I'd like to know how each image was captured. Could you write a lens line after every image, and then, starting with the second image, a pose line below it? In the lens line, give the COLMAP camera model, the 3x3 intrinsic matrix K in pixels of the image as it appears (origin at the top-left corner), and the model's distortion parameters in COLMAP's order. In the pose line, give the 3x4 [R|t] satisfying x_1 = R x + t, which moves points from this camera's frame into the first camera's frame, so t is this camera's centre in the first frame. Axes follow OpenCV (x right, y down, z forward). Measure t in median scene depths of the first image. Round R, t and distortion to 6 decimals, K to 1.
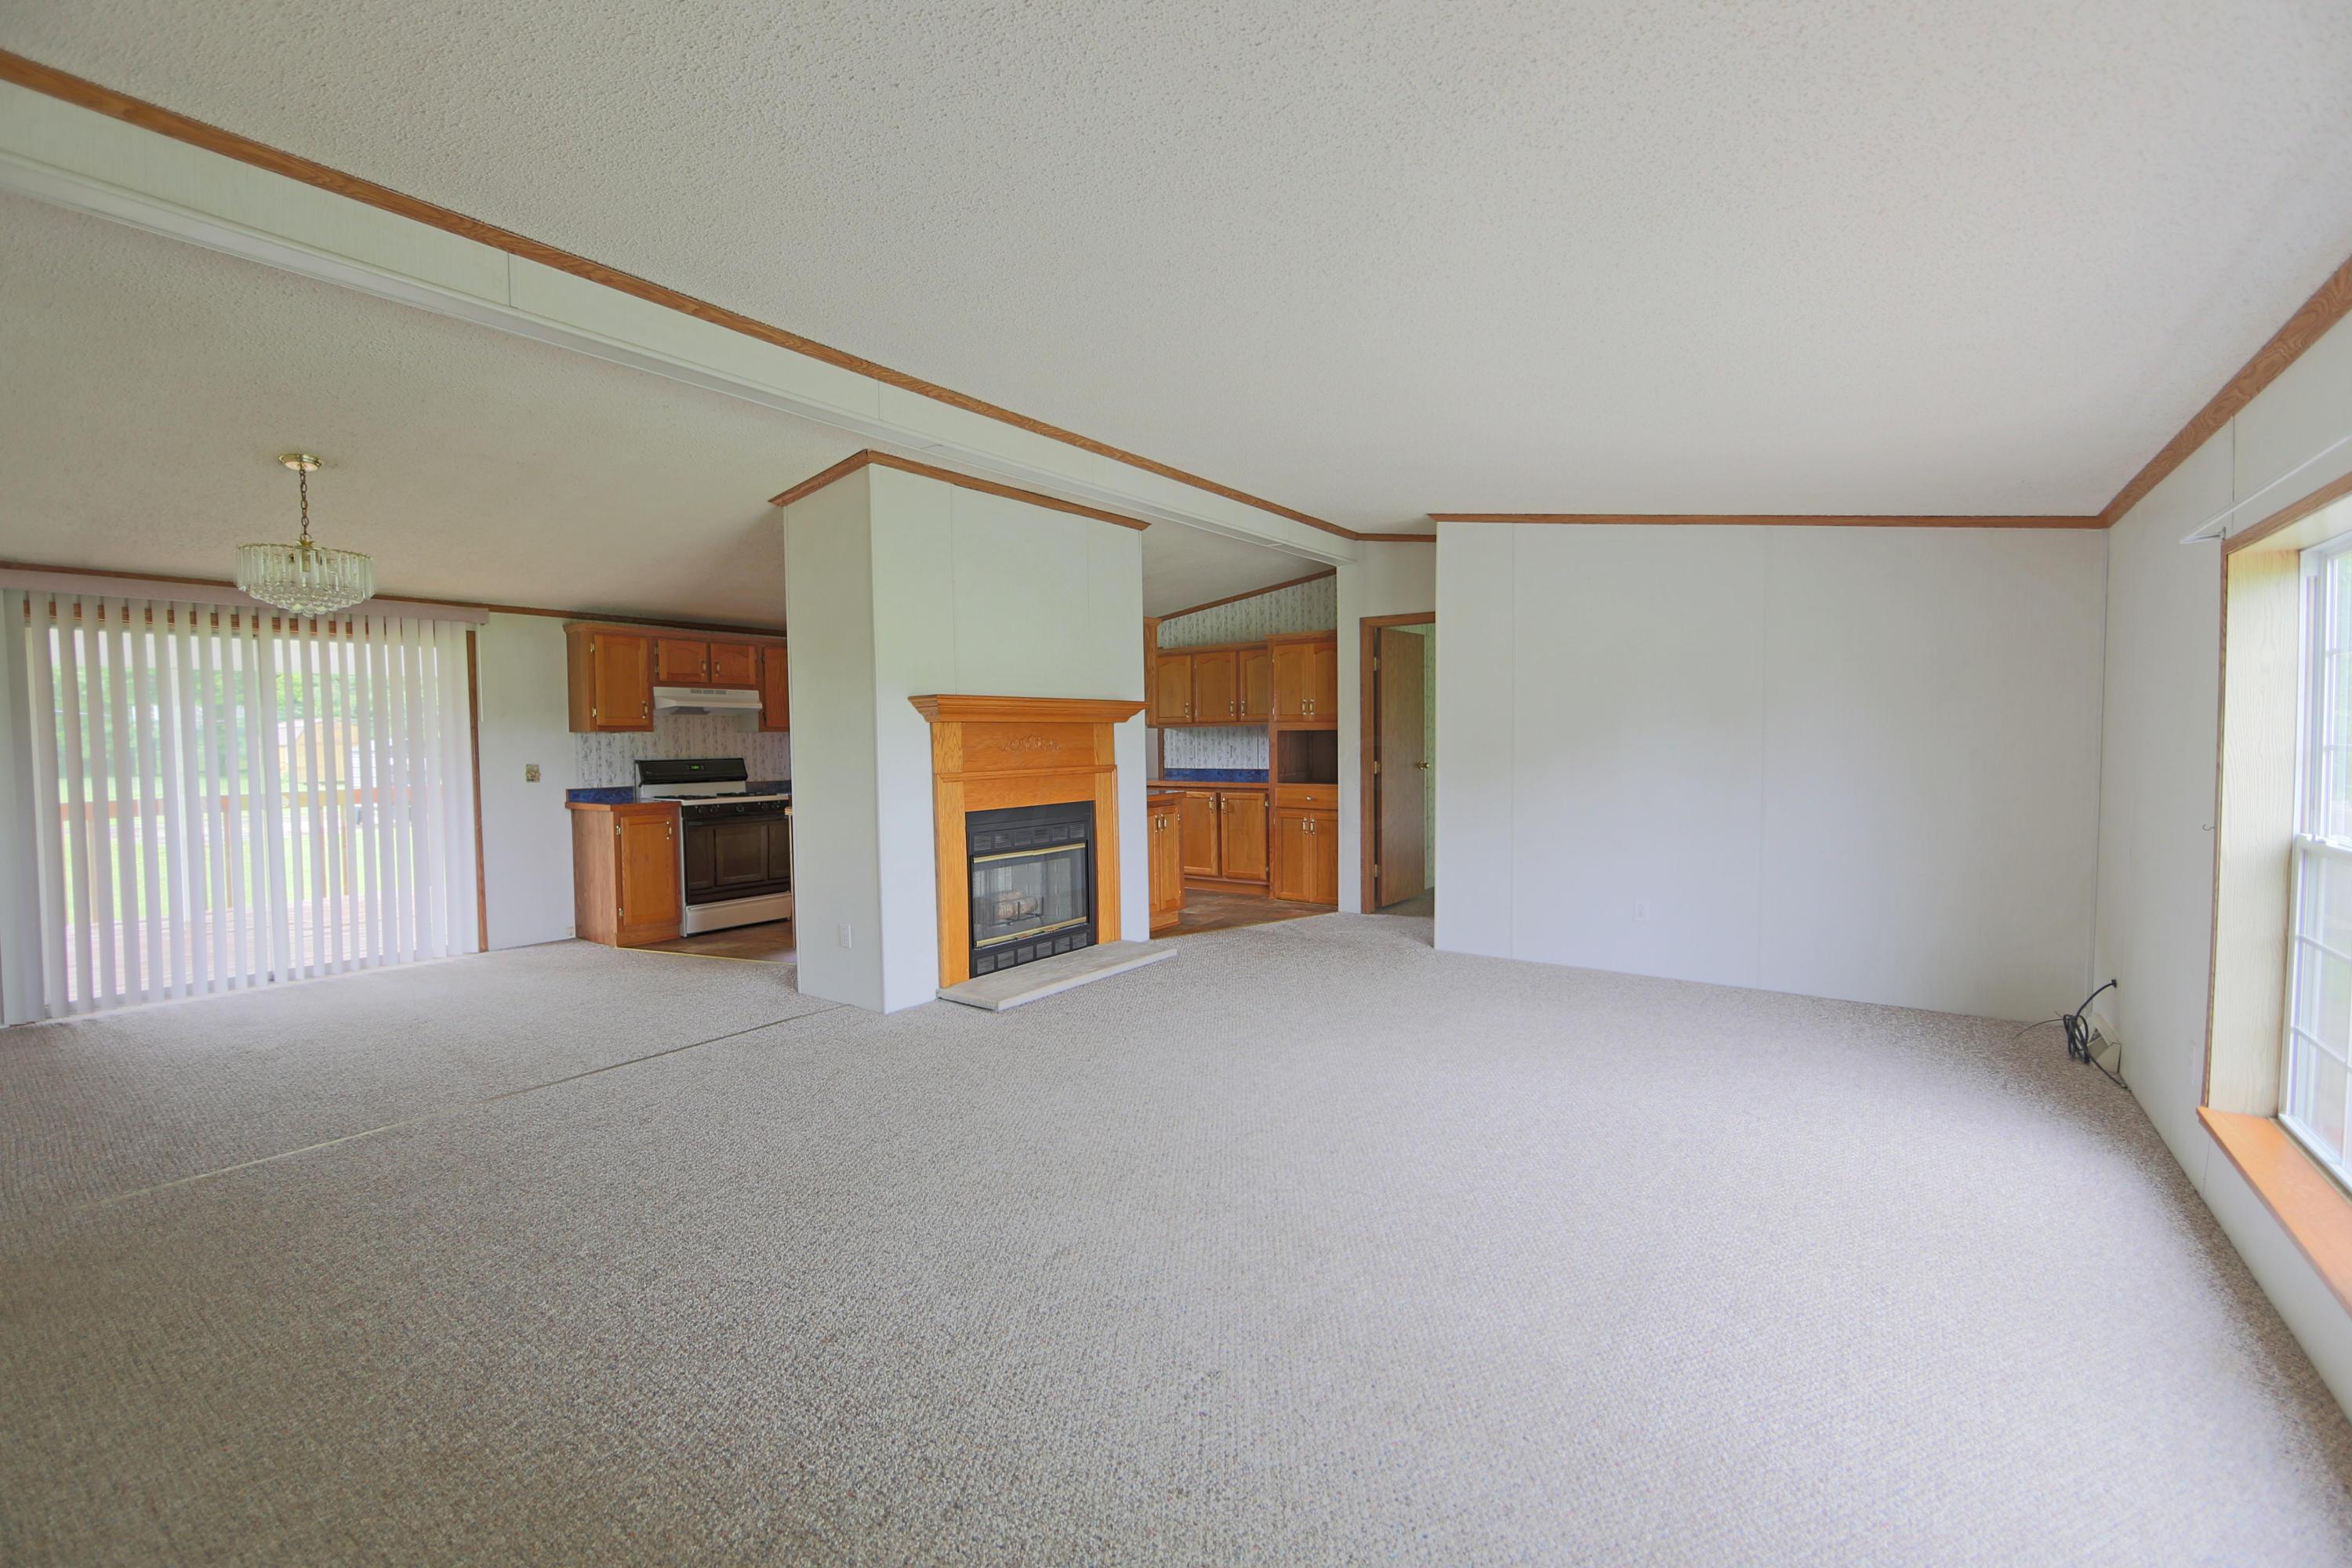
lens RADIAL K [[988.9, 0, 1161.1], [0, 988.9, 781.1], [0, 0, 1]] dist [0.001264, 0.000698]
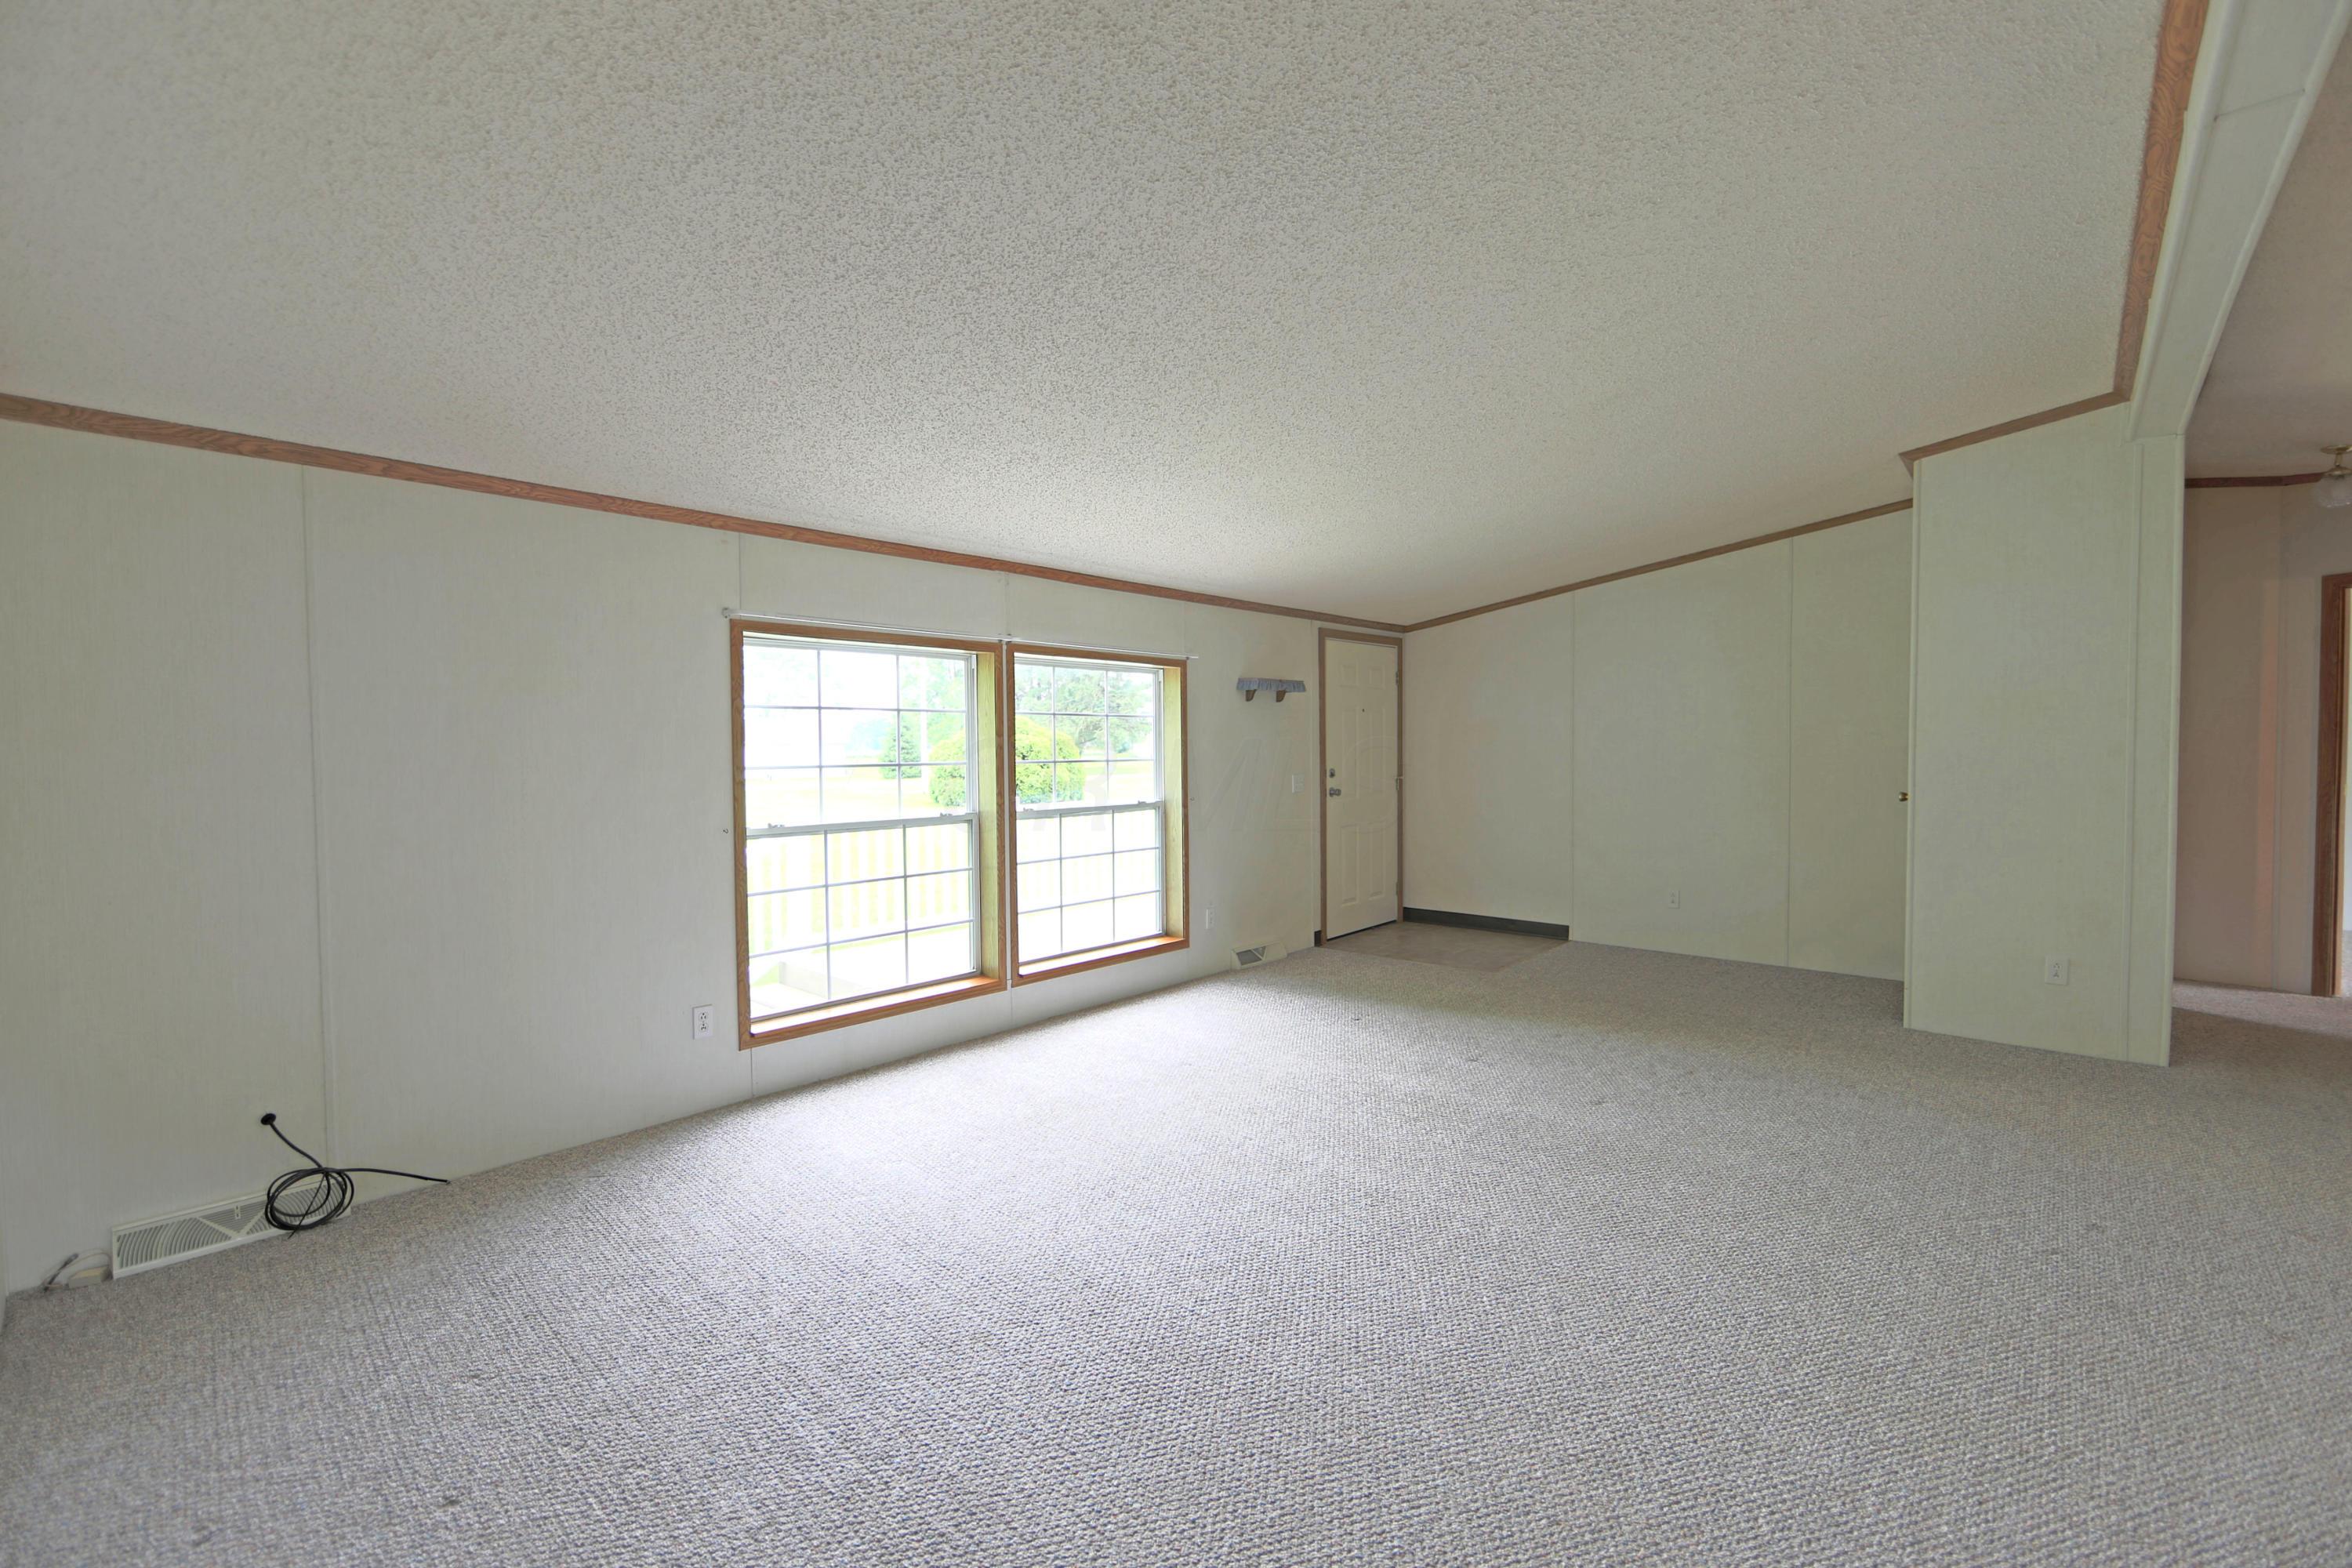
lens RADIAL K [[994.7, 0, 1177.6], [0, 994.7, 778.8], [0, 0, 1]] dist [-0.009962, 0.000911]
pose [[-0.996191, 0.017929, 0.085339, 0.136790], [0.024698, 0.996573, 0.078938, -0.044245], [-0.083631, 0.080745, -0.993220, 0.894657]]
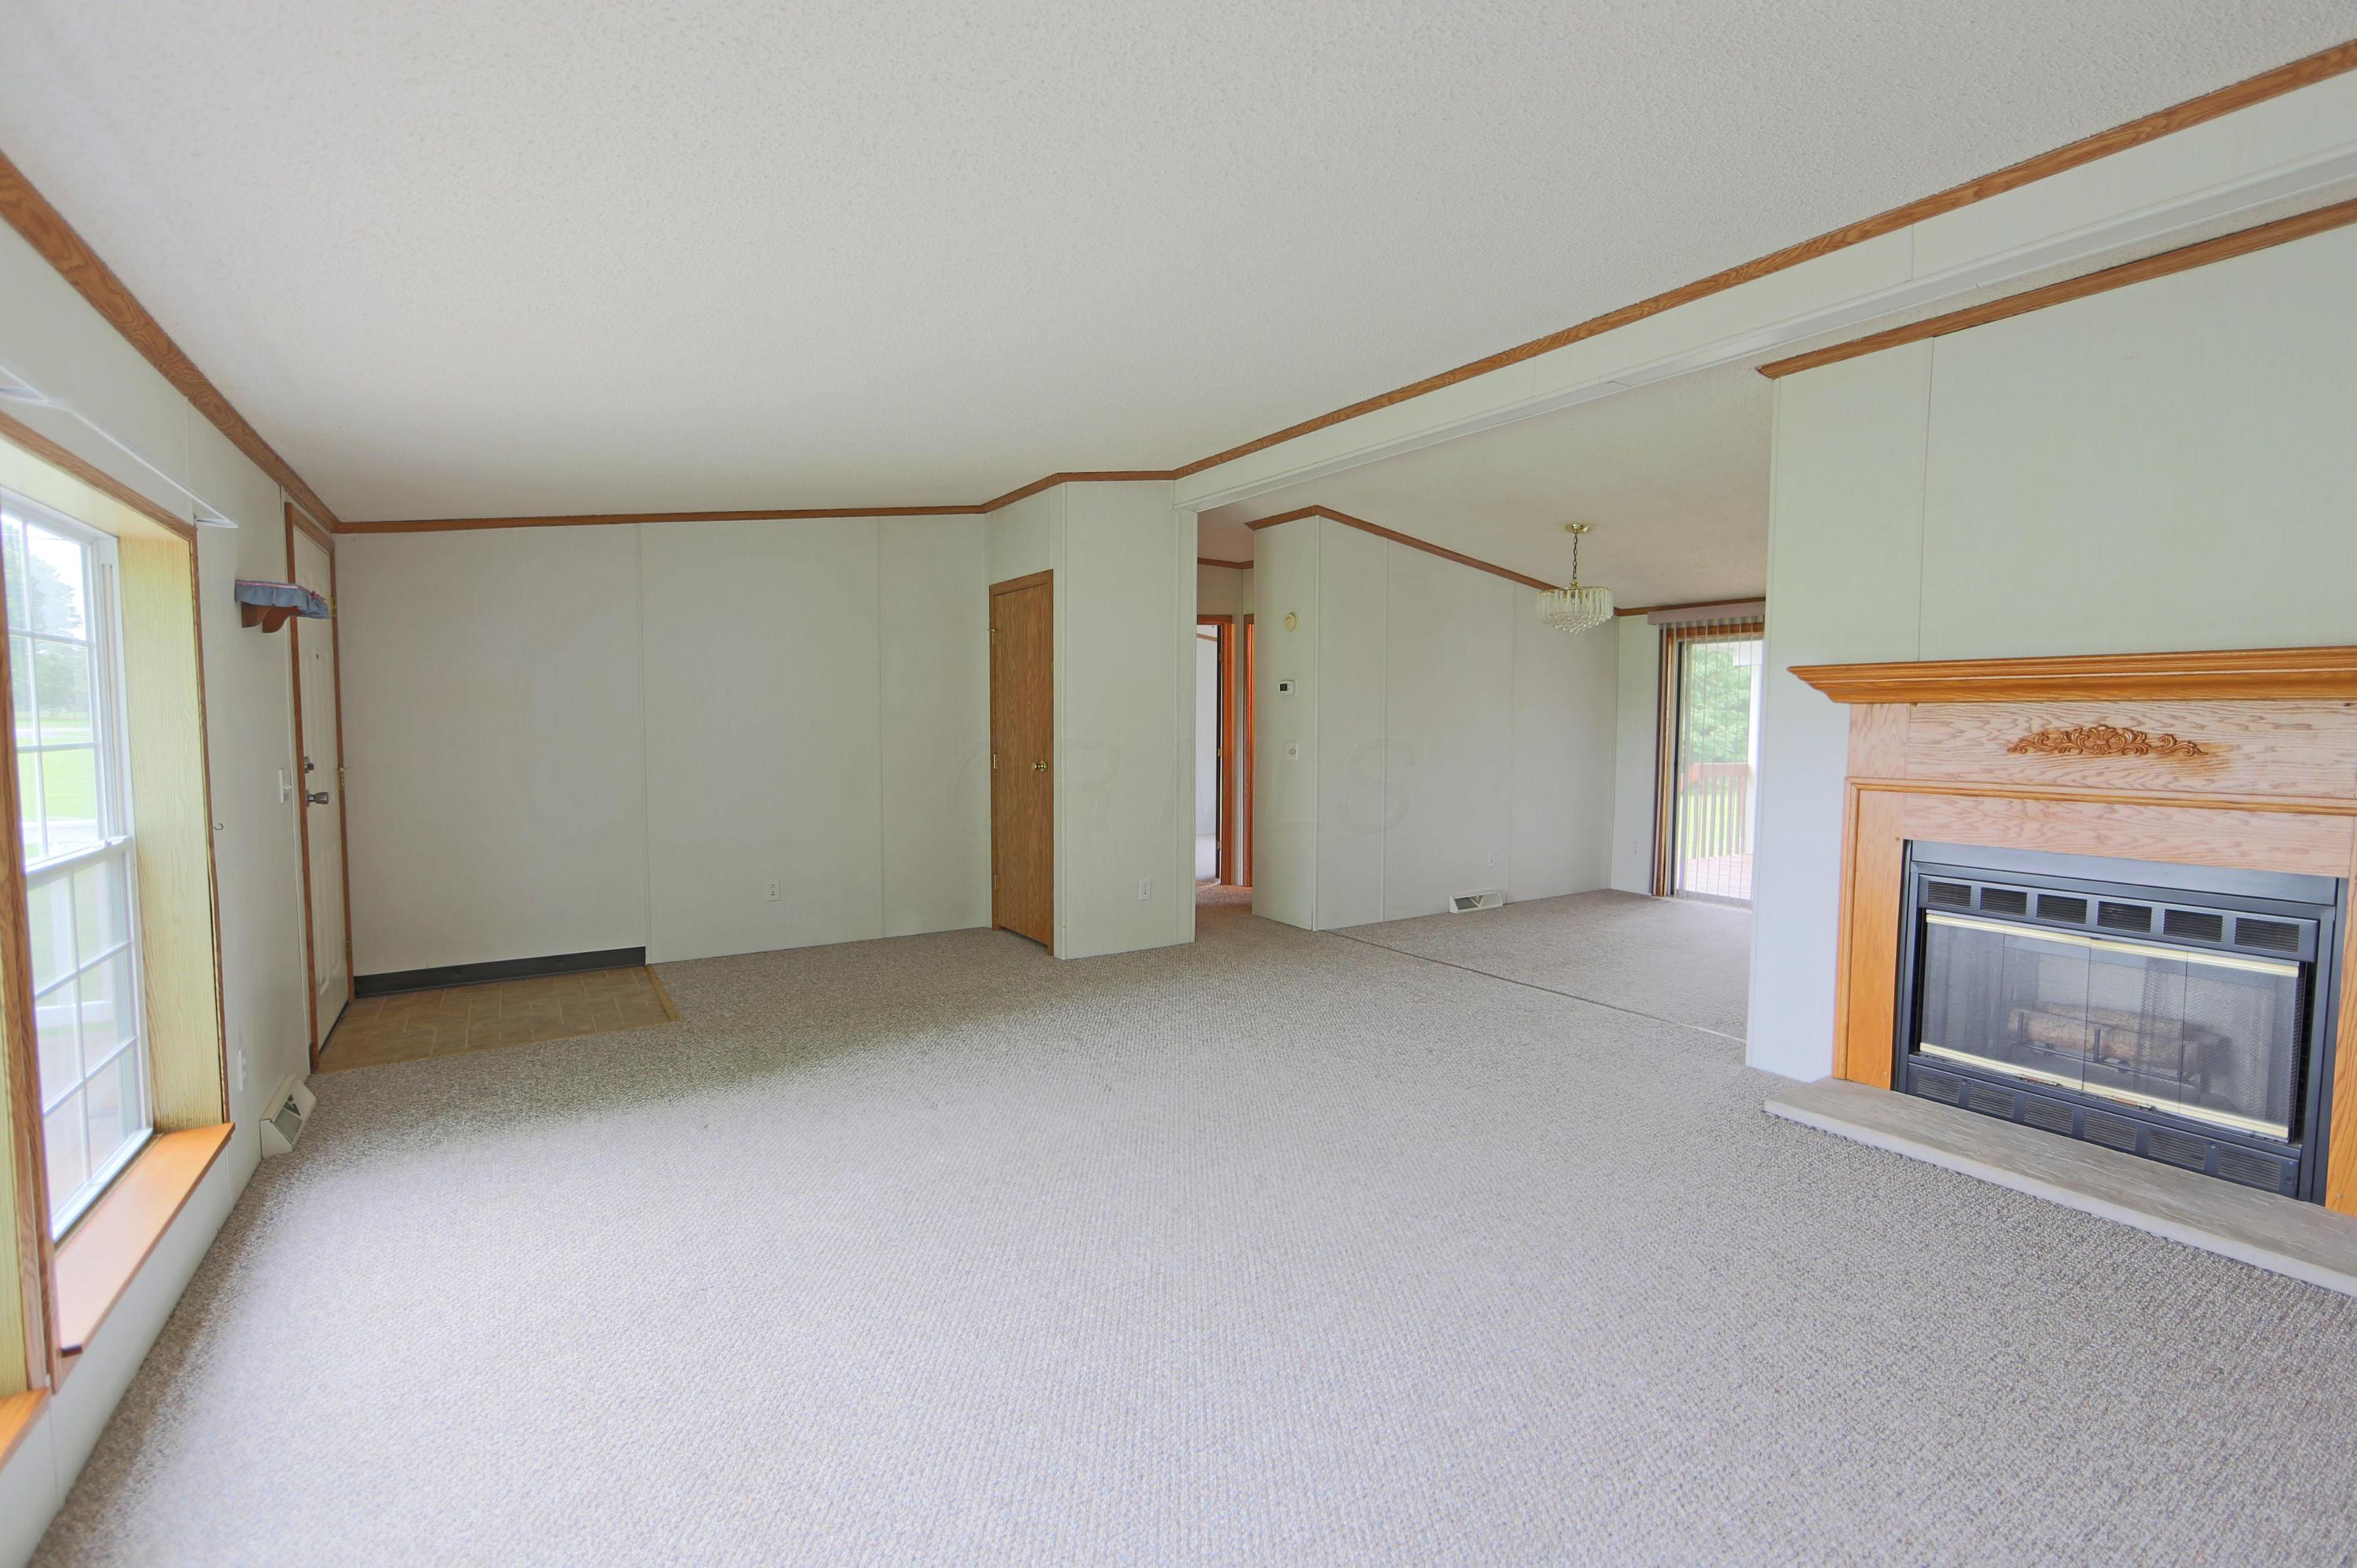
lens RADIAL K [[1020.3, 0, 1225.2], [0, 1020.3, 774.6], [0, 0, 1]] dist [-0.014251, 0.000507]
pose [[-0.315507, 0.059878, -0.947032, 0.432536], [-0.047743, 0.995742, 0.078863, -0.032009], [0.947721, 0.070096, -0.311305, 0.578532]]
